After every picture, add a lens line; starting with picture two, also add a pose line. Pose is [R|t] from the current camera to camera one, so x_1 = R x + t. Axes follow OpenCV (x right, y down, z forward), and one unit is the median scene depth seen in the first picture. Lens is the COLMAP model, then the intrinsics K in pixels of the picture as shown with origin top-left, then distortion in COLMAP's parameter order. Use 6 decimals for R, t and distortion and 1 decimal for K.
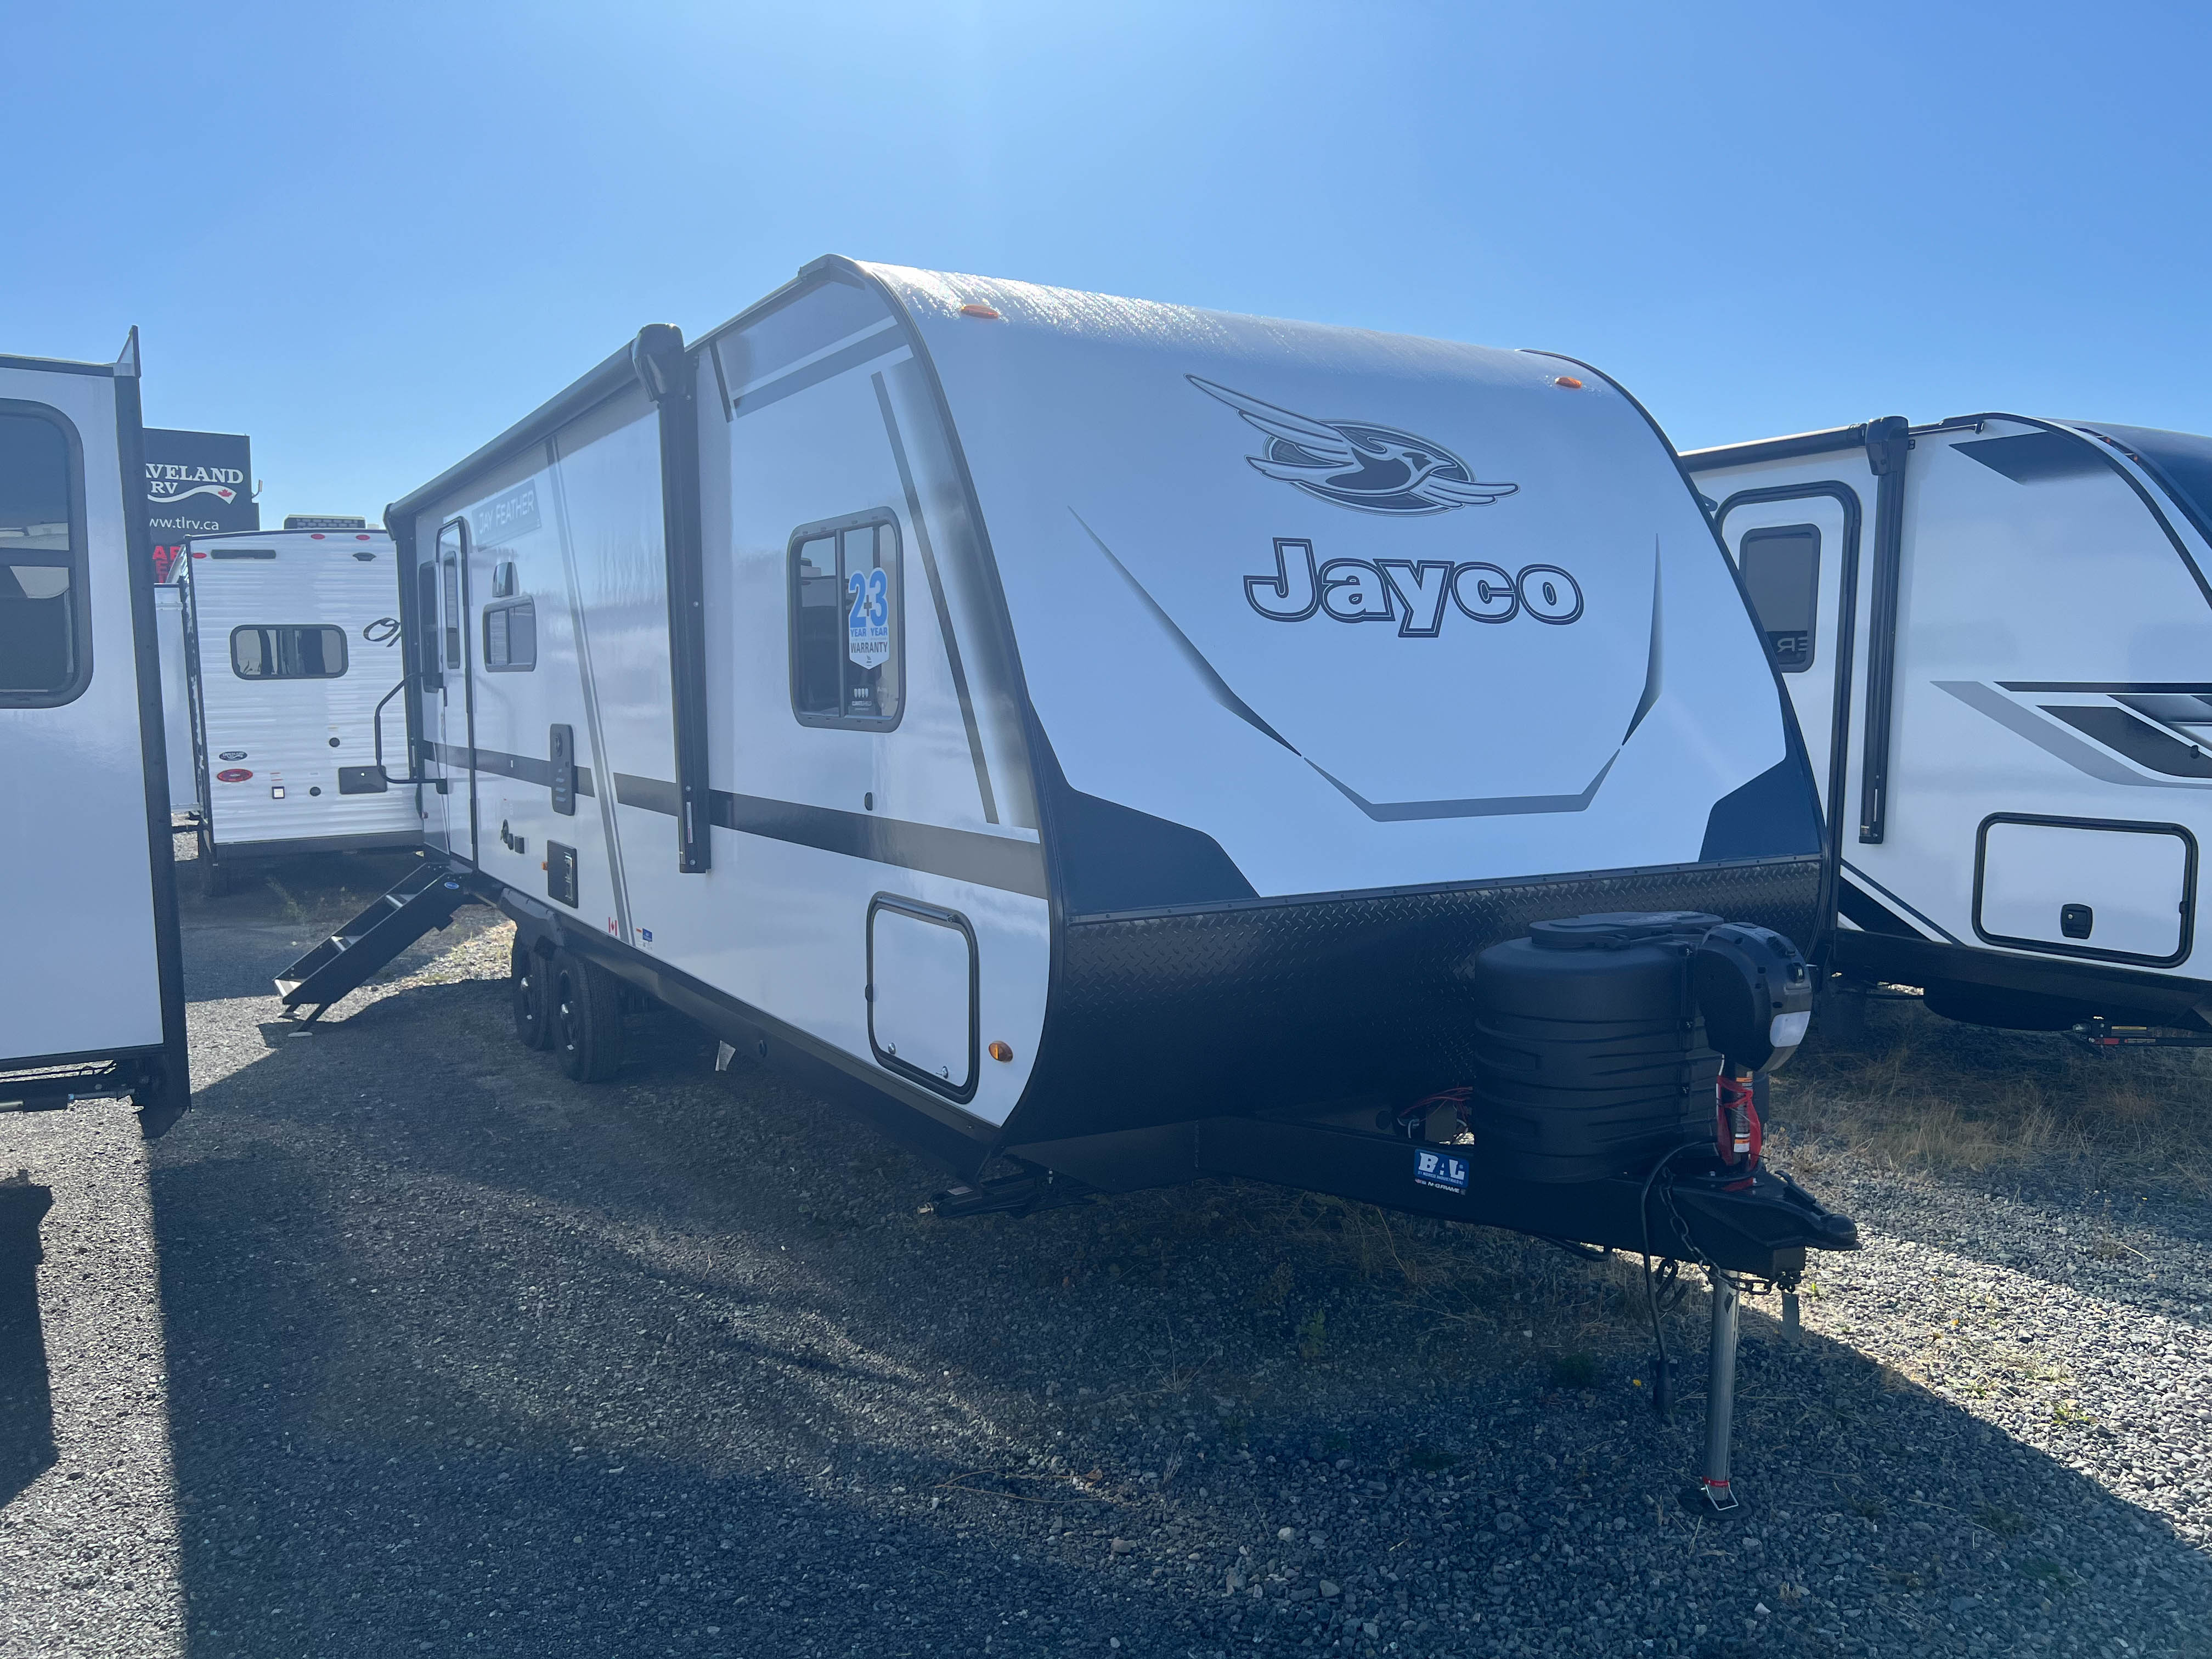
lens RADIAL K [[1668.8, 0, 1114.0], [0, 1668.8, 832.2], [0, 0, 1]] dist [0.055625, -0.065273]
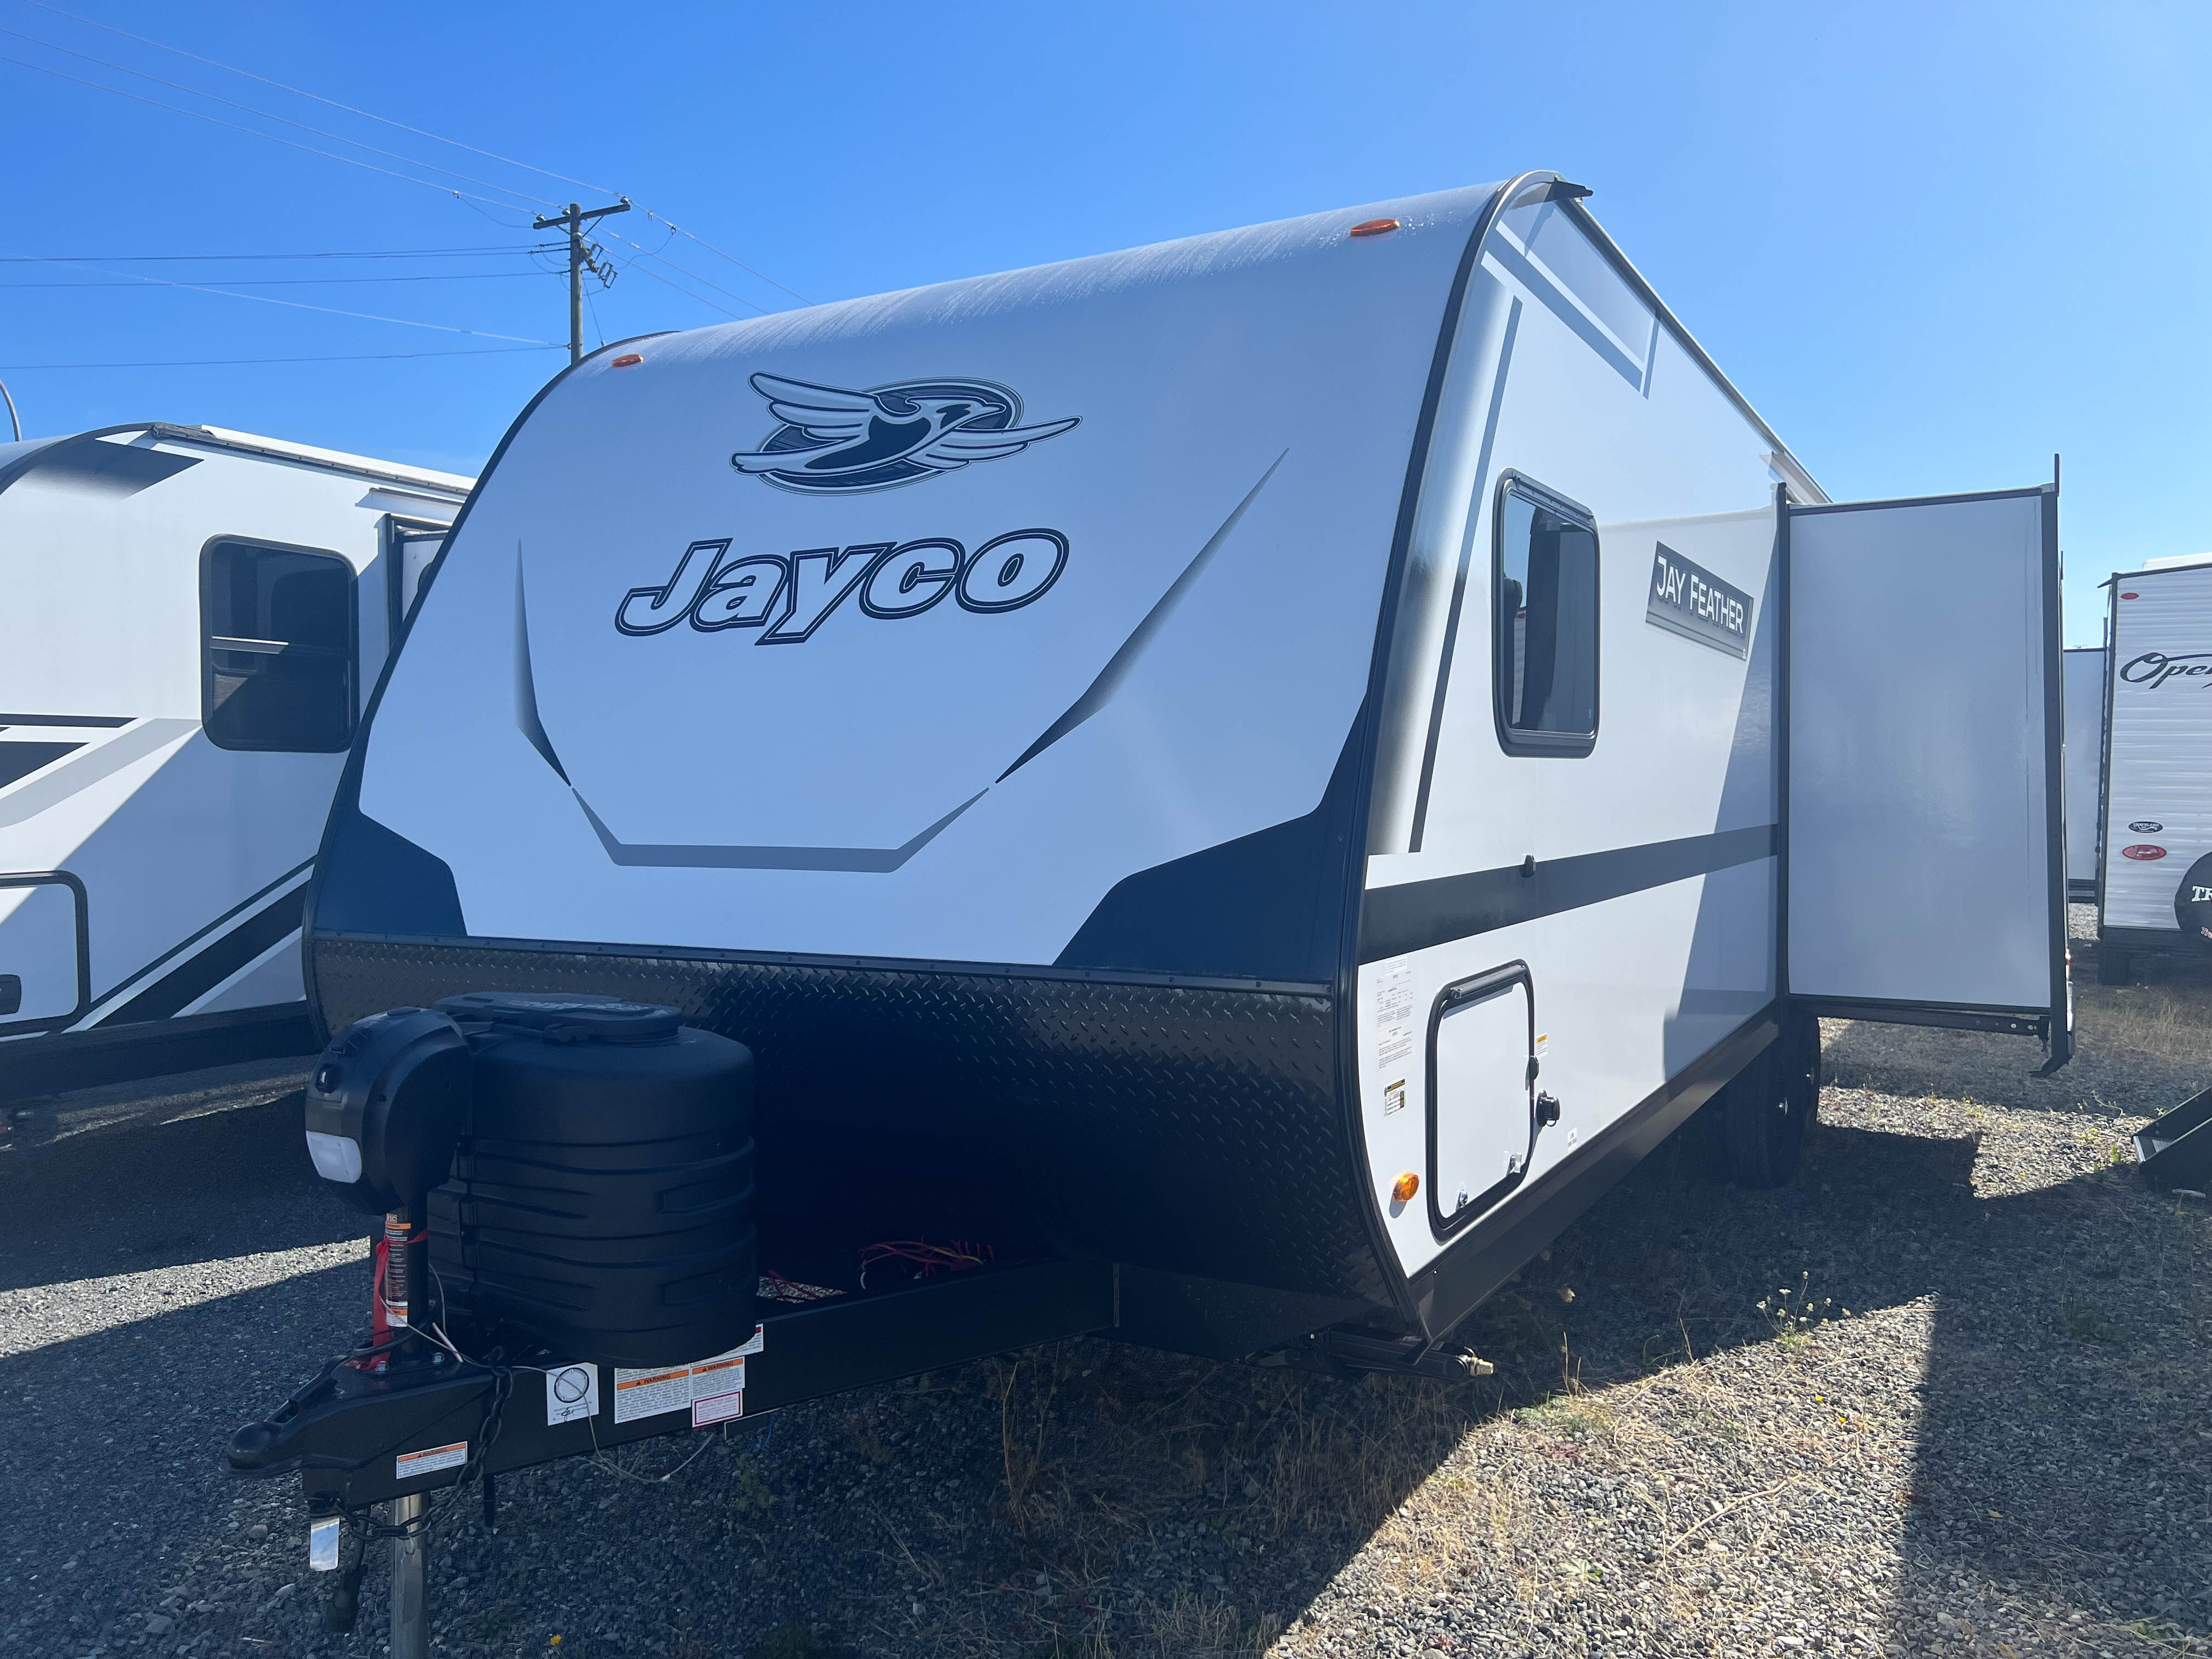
lens RADIAL K [[1668.8, 0, 1118.2], [0, 1668.8, 832.8], [0, 0, 1]] dist [0.055625, -0.065273]
pose [[0.510001, 0.031504, -0.859597, 0.948396], [-0.066894, 0.997755, -0.003121, -0.034277], [0.857569, 0.059094, 0.510963, 0.727953]]
